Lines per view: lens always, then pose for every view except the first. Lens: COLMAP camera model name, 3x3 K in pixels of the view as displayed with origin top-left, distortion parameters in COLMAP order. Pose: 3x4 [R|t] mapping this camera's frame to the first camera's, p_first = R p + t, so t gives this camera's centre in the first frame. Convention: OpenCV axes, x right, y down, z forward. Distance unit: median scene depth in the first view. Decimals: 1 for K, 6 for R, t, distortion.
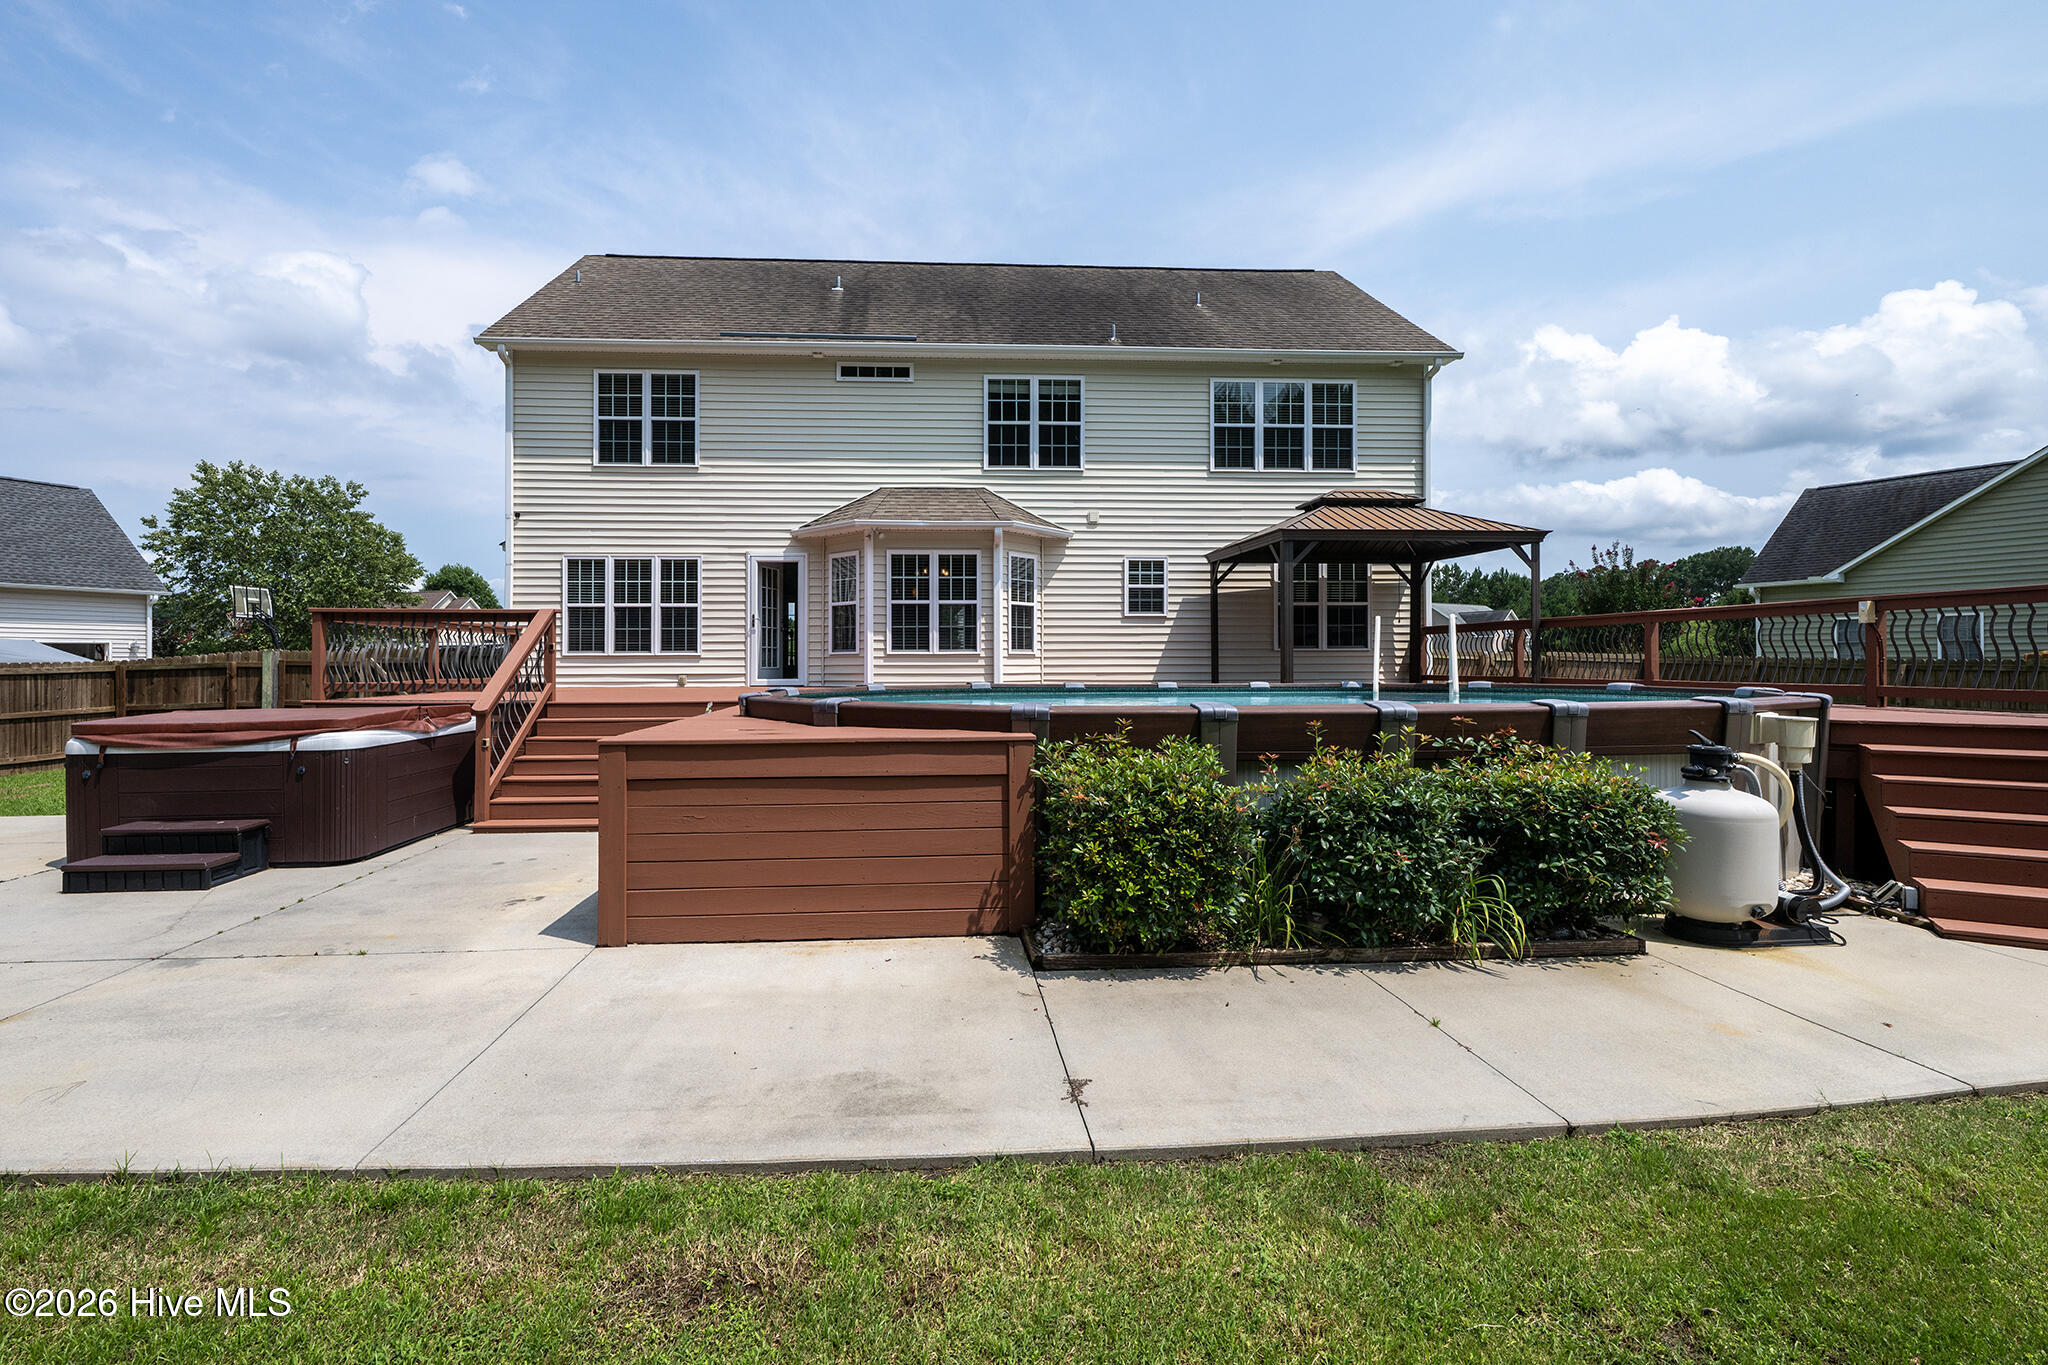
lens RADIAL K [[893.6, 0, 976.5], [0, 893.6, 686.1], [0, 0, 1]] dist [-0.000143, 0.000045]
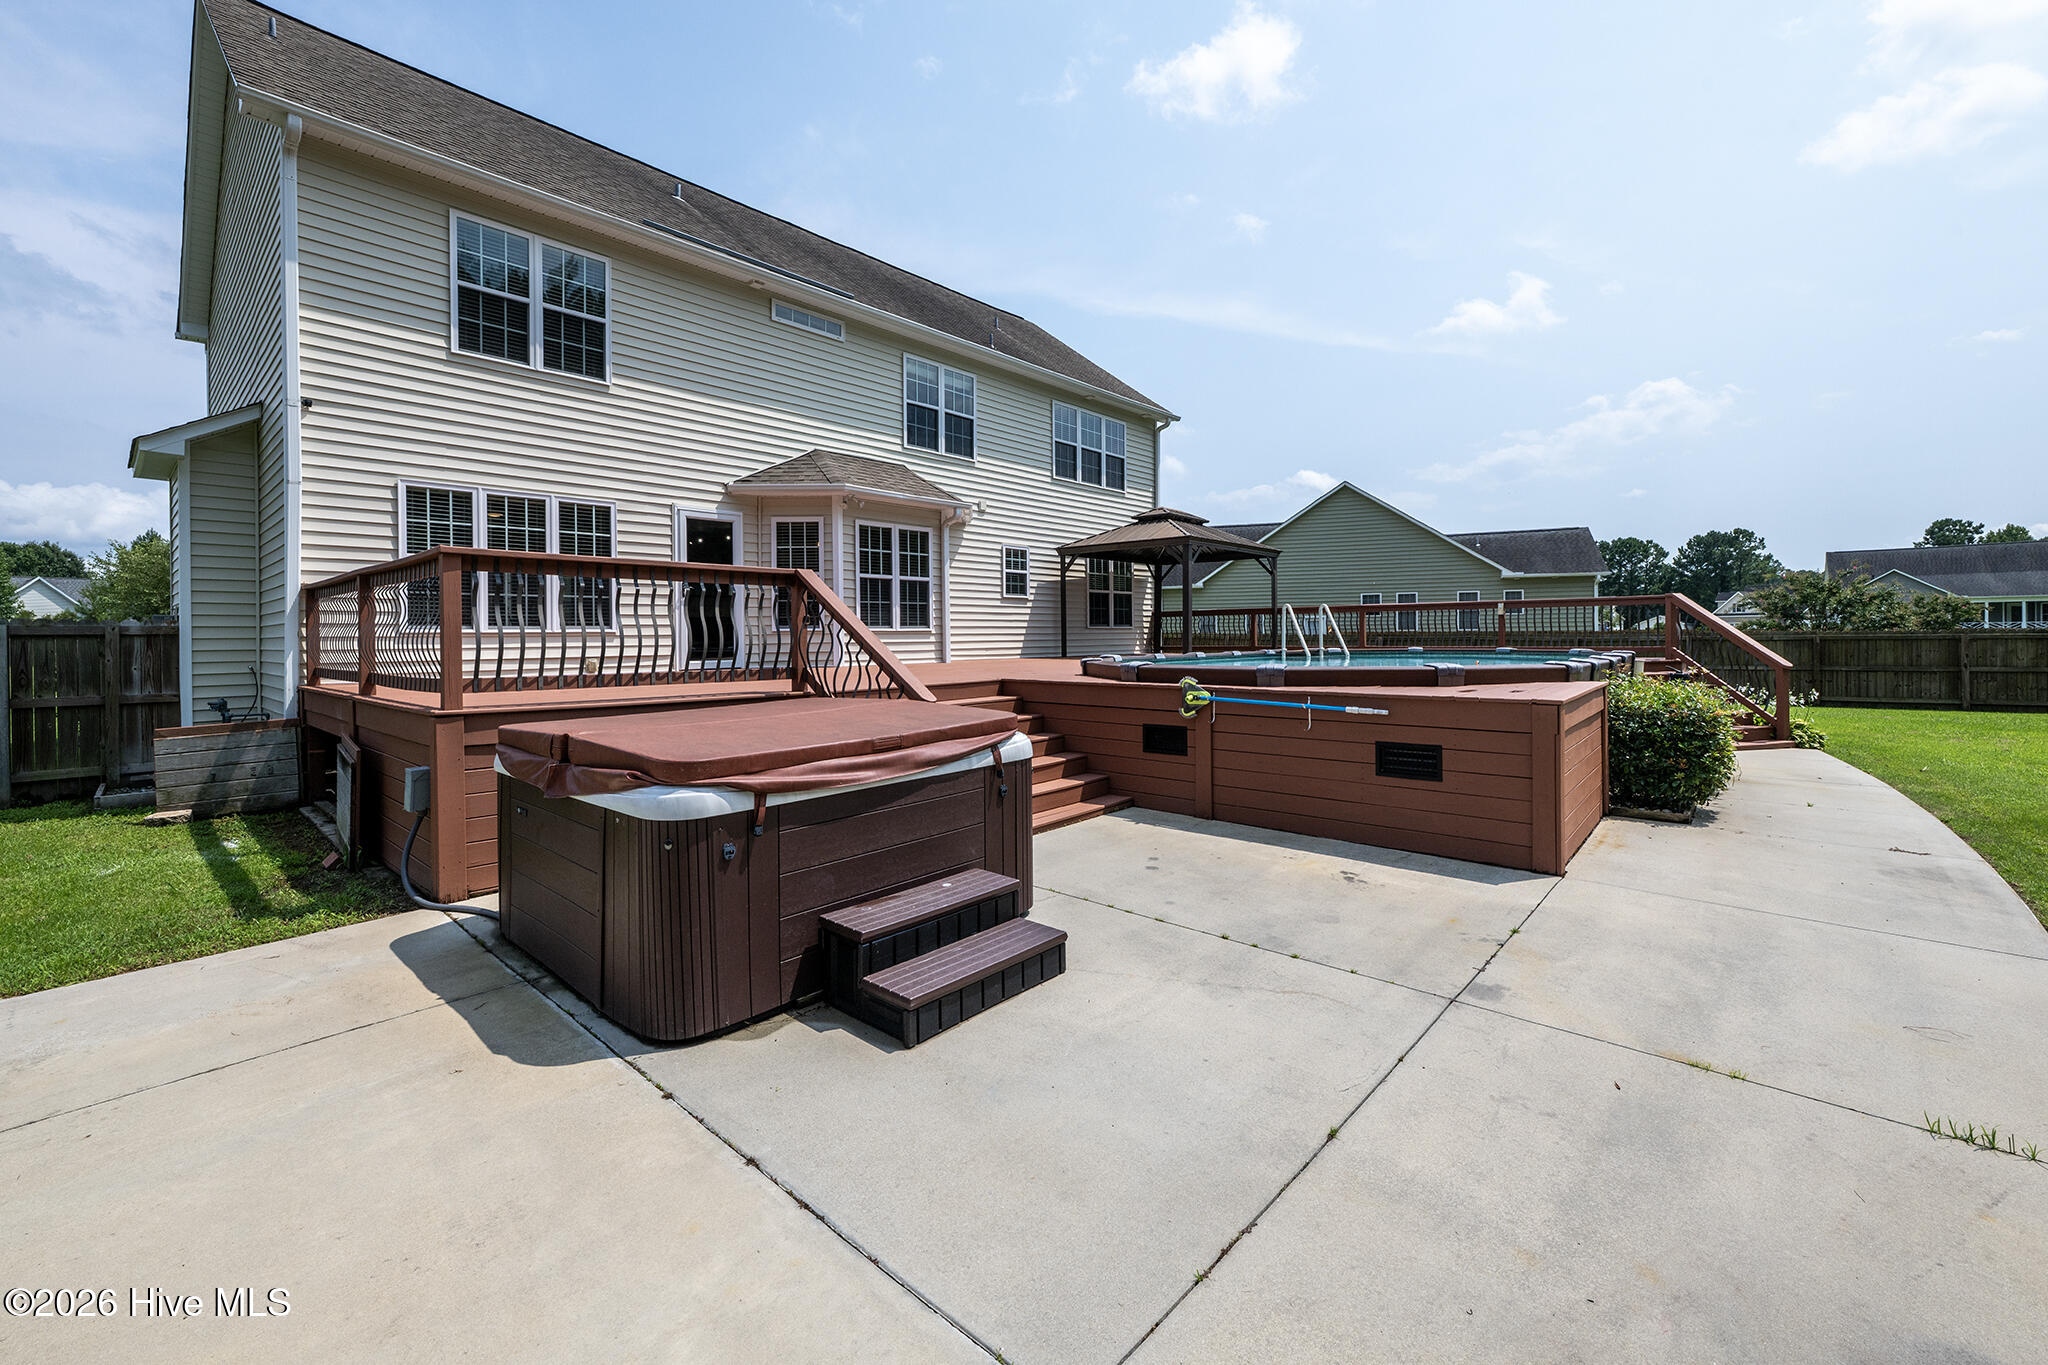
lens RADIAL K [[828.4, 0, 1035.6], [0, 828.4, 679.1], [0, 0, 1]] dist [-0.001364, 0.000228]
pose [[0.708443, -0.040078, 0.704630, -0.553923], [0.026060, 0.999191, 0.030630, -0.006460], [-0.705287, -0.003337, 0.708914, 0.238015]]
